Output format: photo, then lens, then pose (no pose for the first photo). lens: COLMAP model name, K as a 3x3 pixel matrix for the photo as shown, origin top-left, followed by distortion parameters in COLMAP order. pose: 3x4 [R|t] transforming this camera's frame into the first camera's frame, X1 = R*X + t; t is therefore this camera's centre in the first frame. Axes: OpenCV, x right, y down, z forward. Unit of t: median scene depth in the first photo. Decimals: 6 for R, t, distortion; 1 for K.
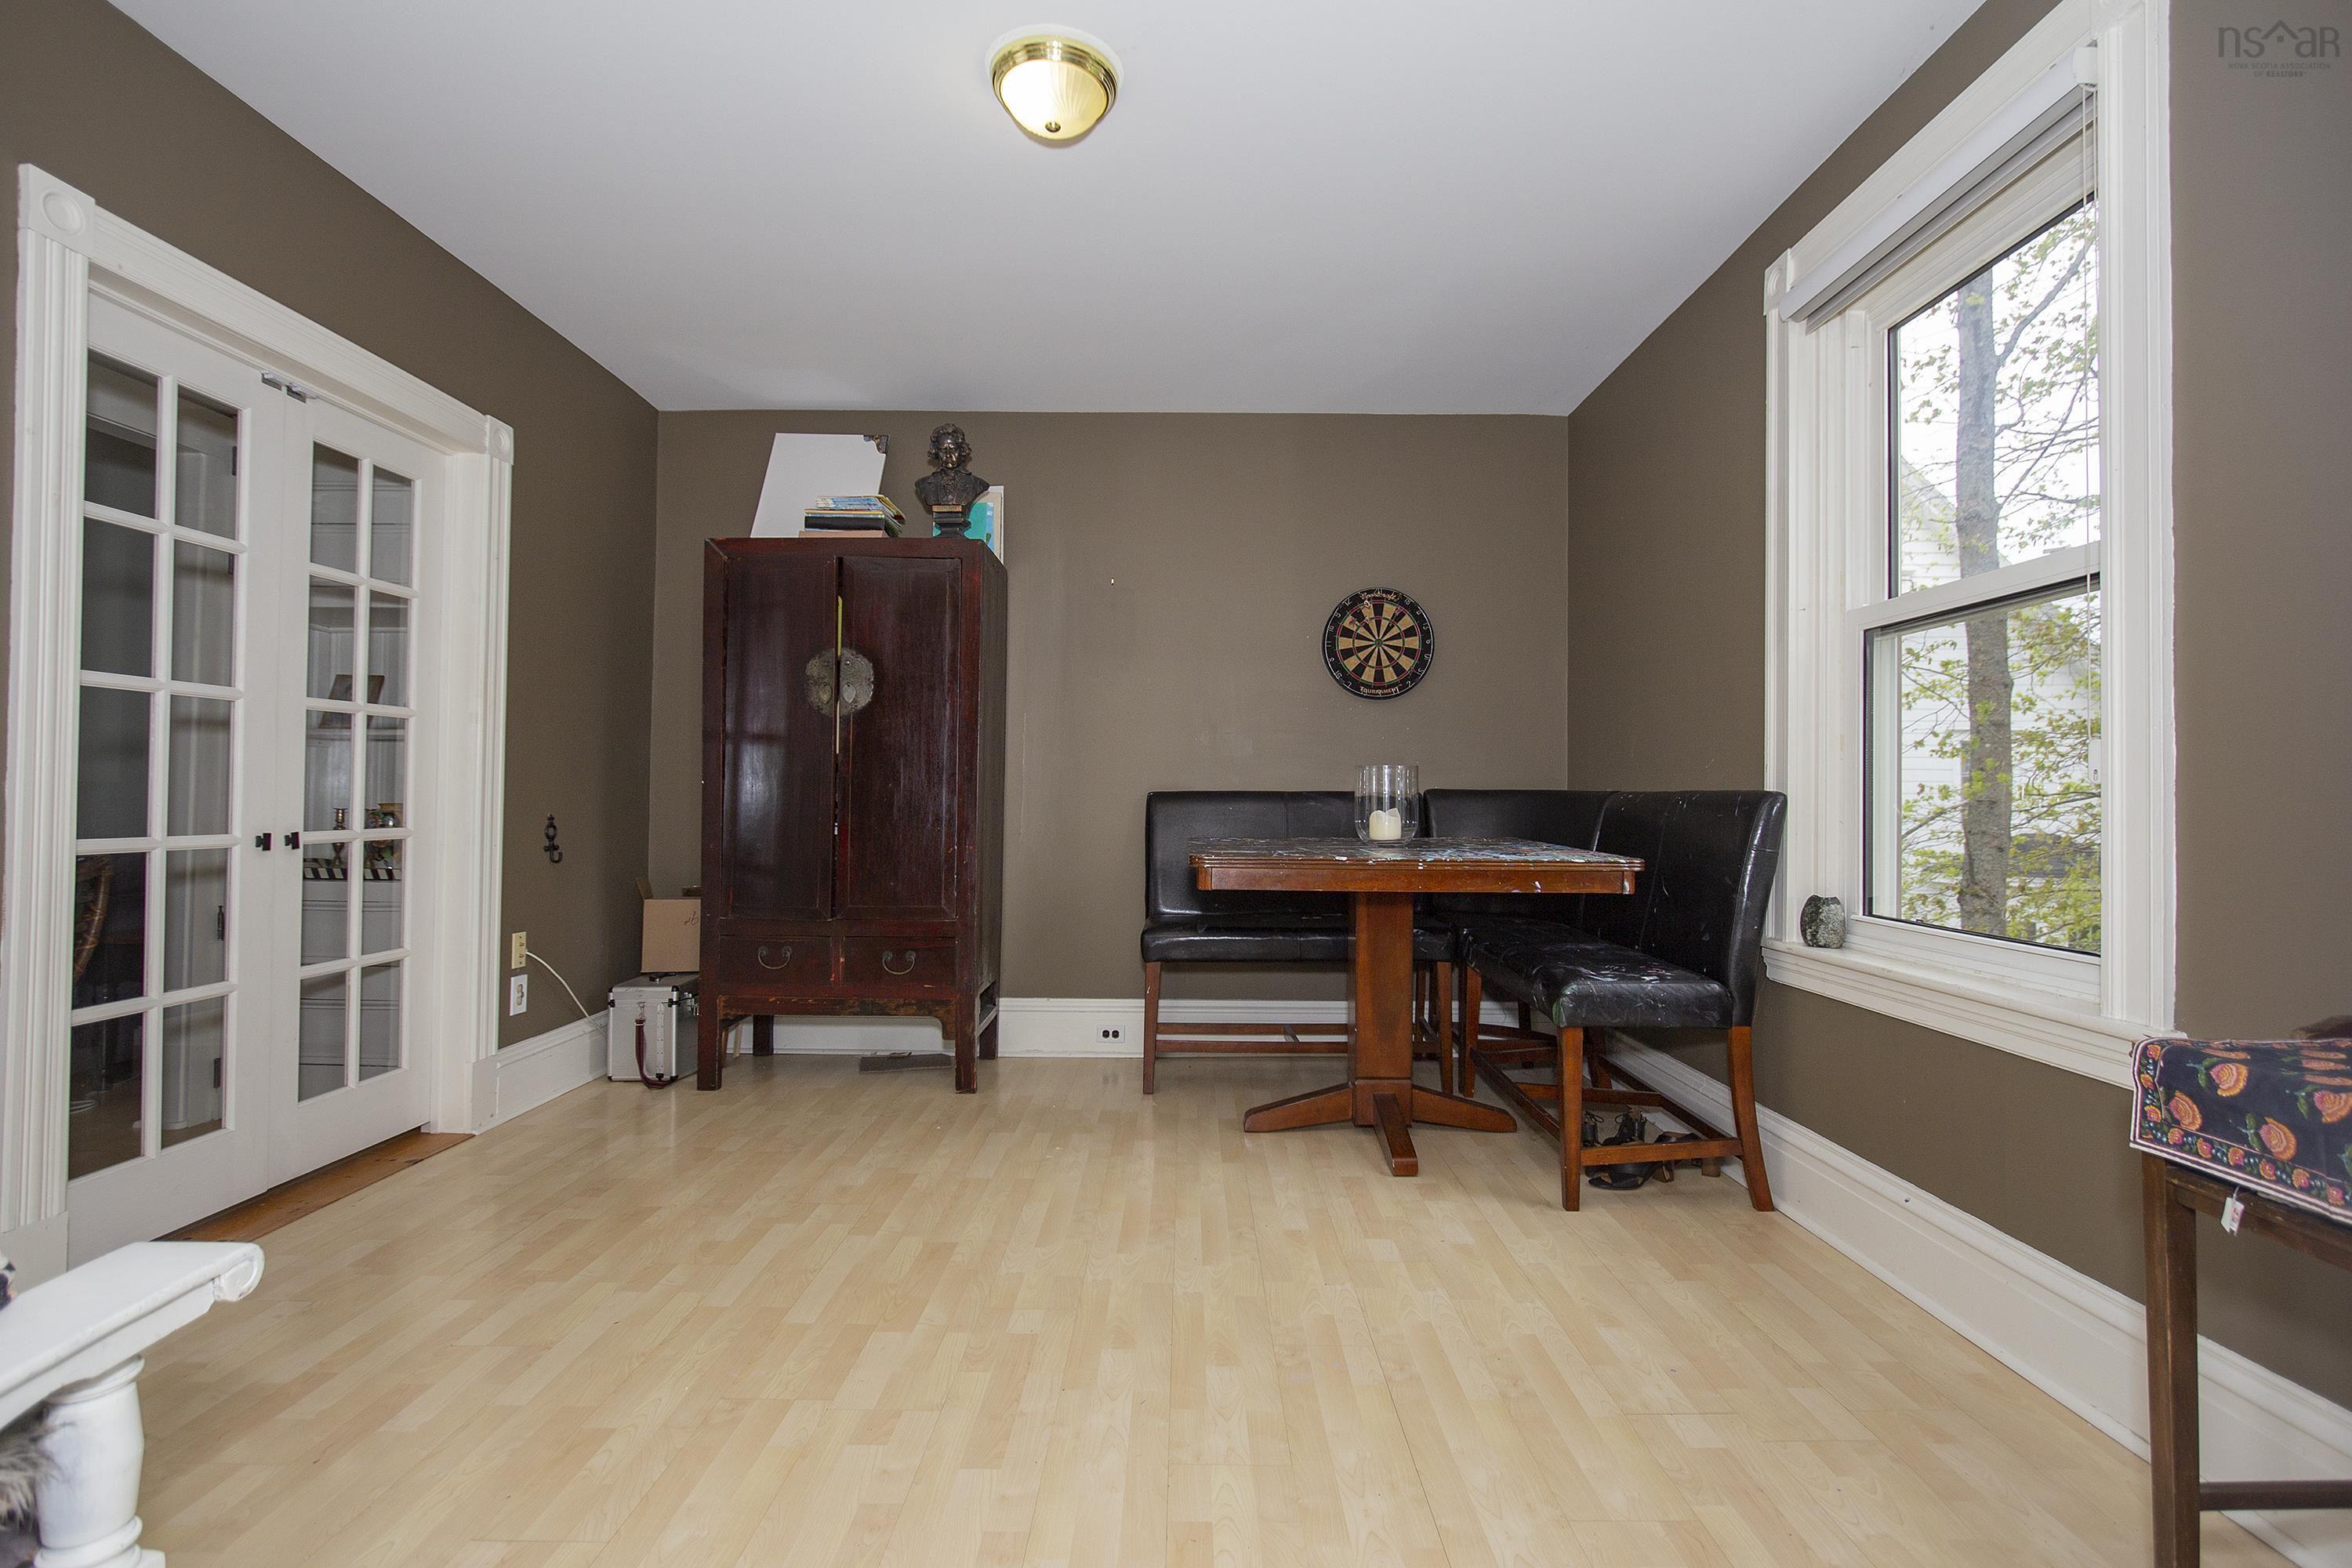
lens RADIAL K [[1117.8, 0, 1186.9], [0, 1117.8, 779.2], [0, 0, 1]] dist [-0.000219, -0.001173]
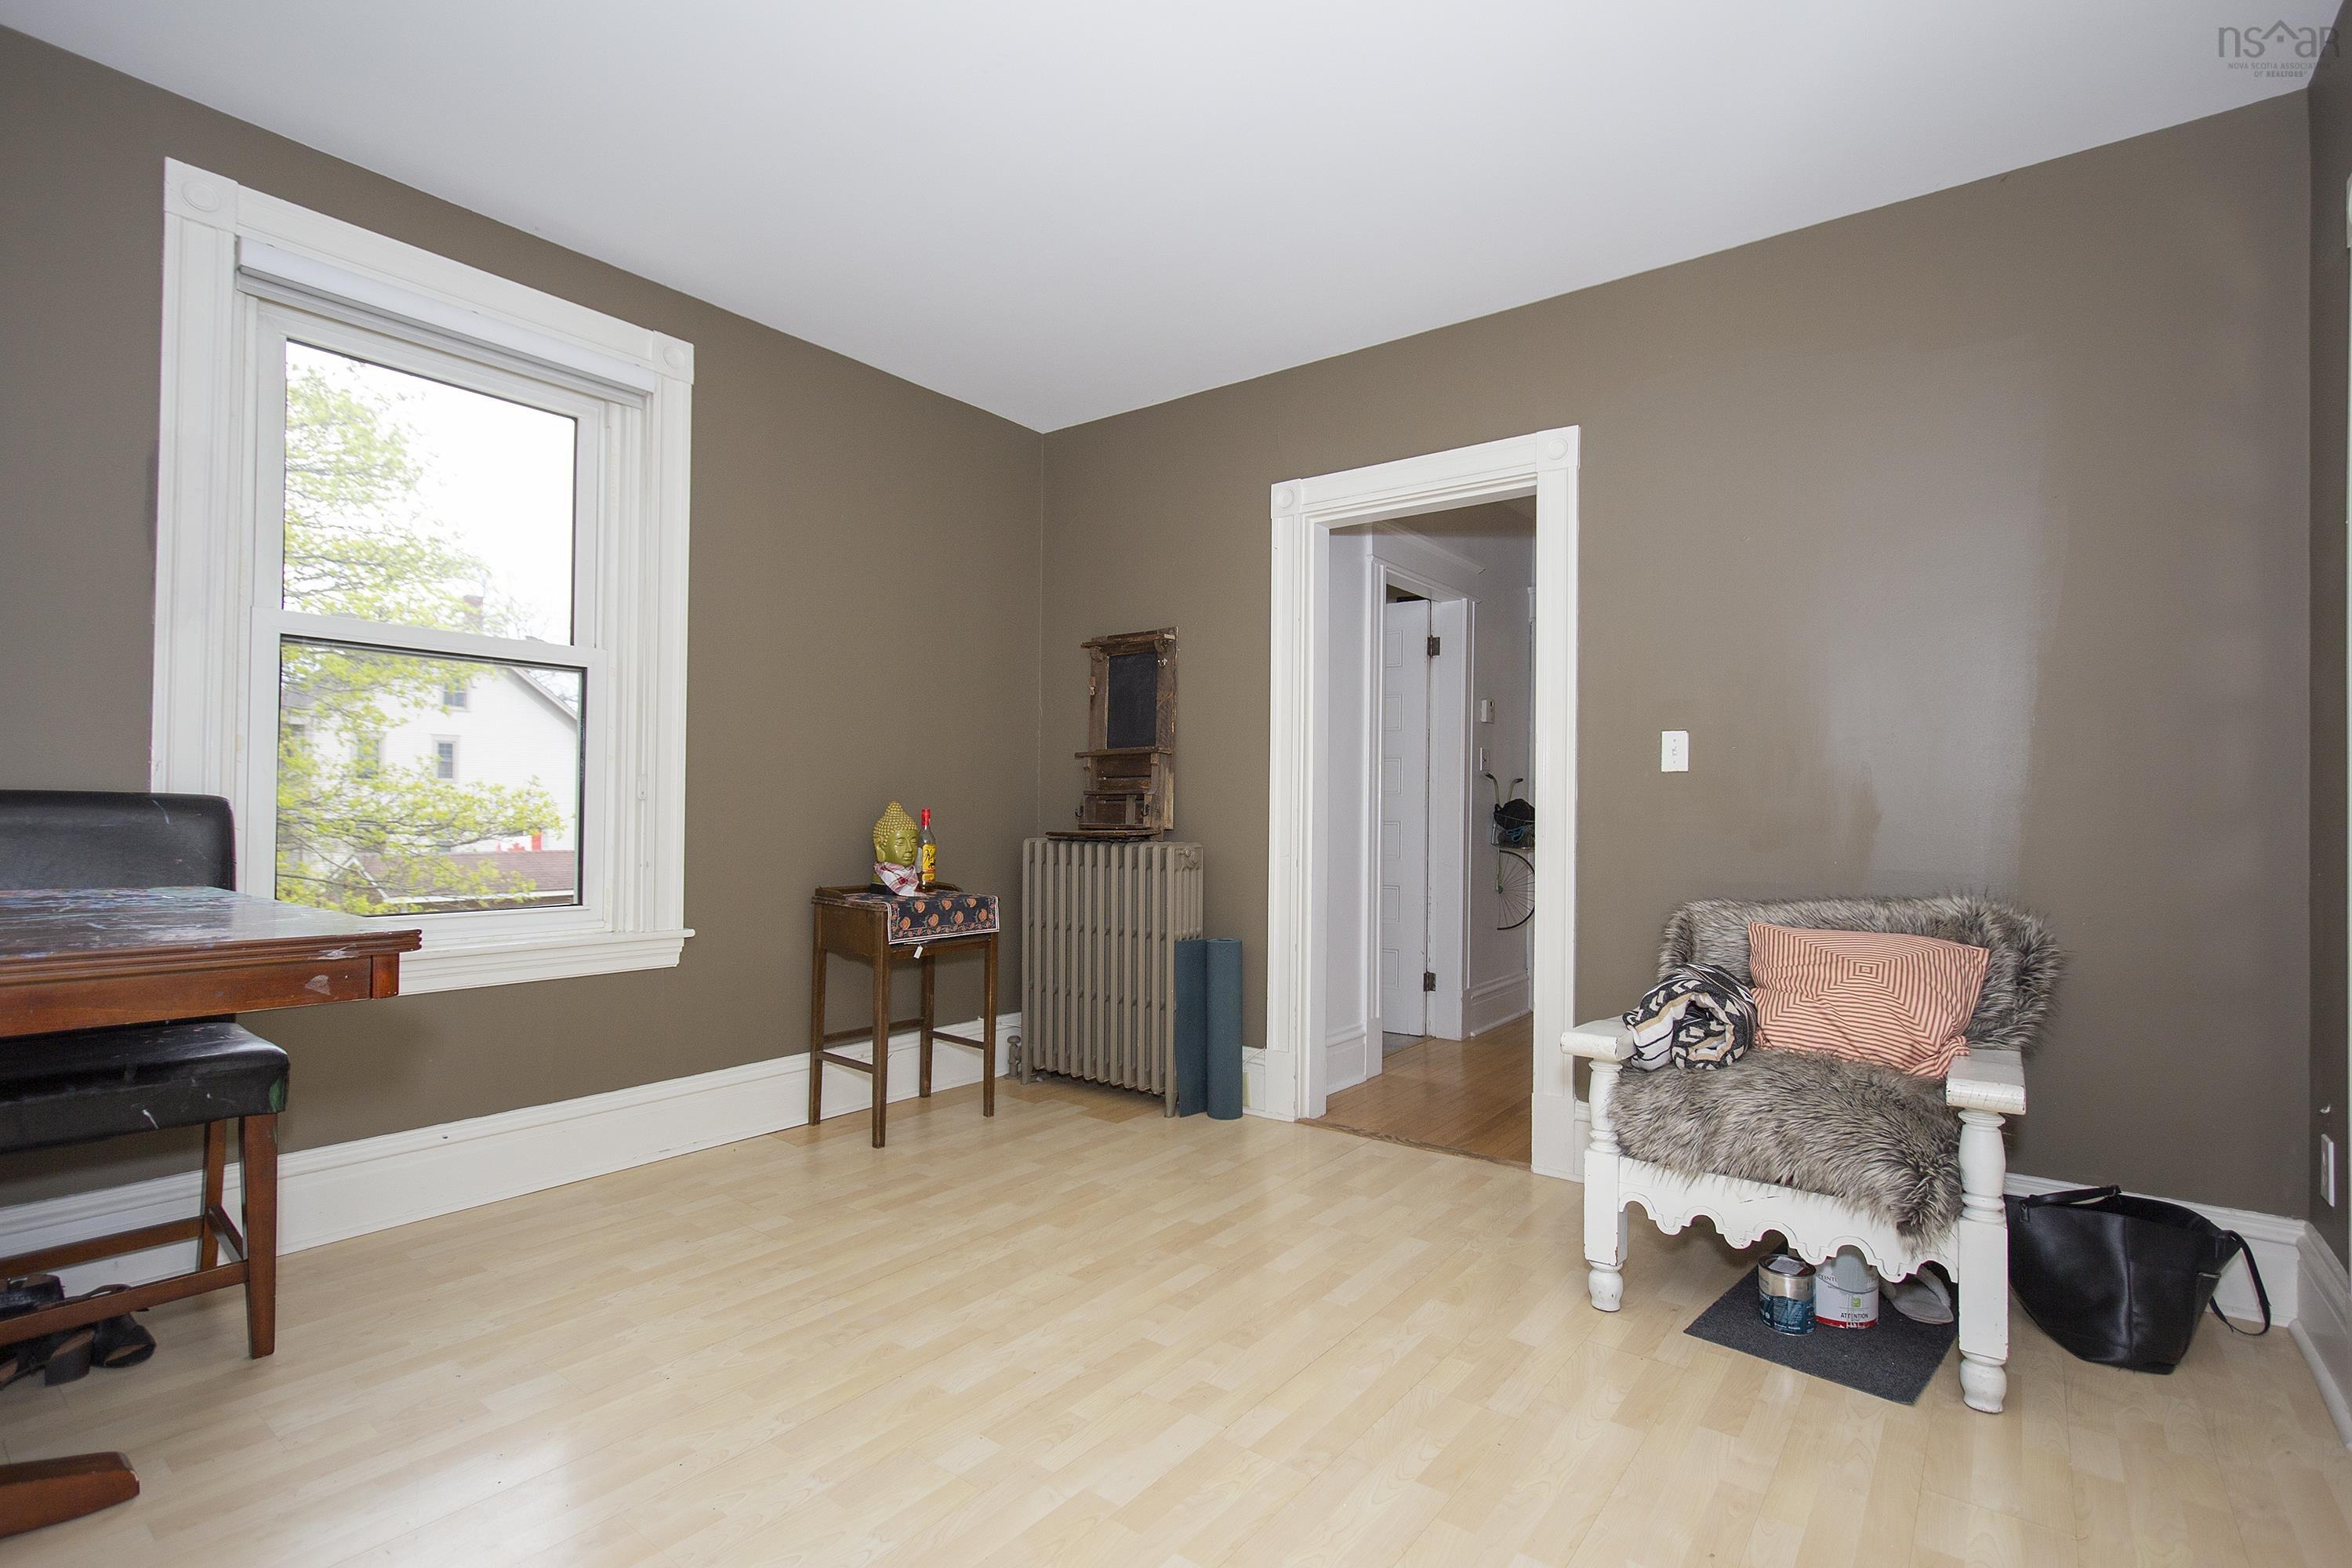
lens RADIAL K [[1117.8, 0, 1163.8], [0, 1117.8, 800.2], [0, 0, 1]] dist [-0.000219, -0.001173]
pose [[-0.791596, -0.008782, 0.610982, -0.796125], [-0.026934, 0.999426, -0.020531, 0.012012], [-0.610451, -0.032709, -0.791378, 1.651855]]
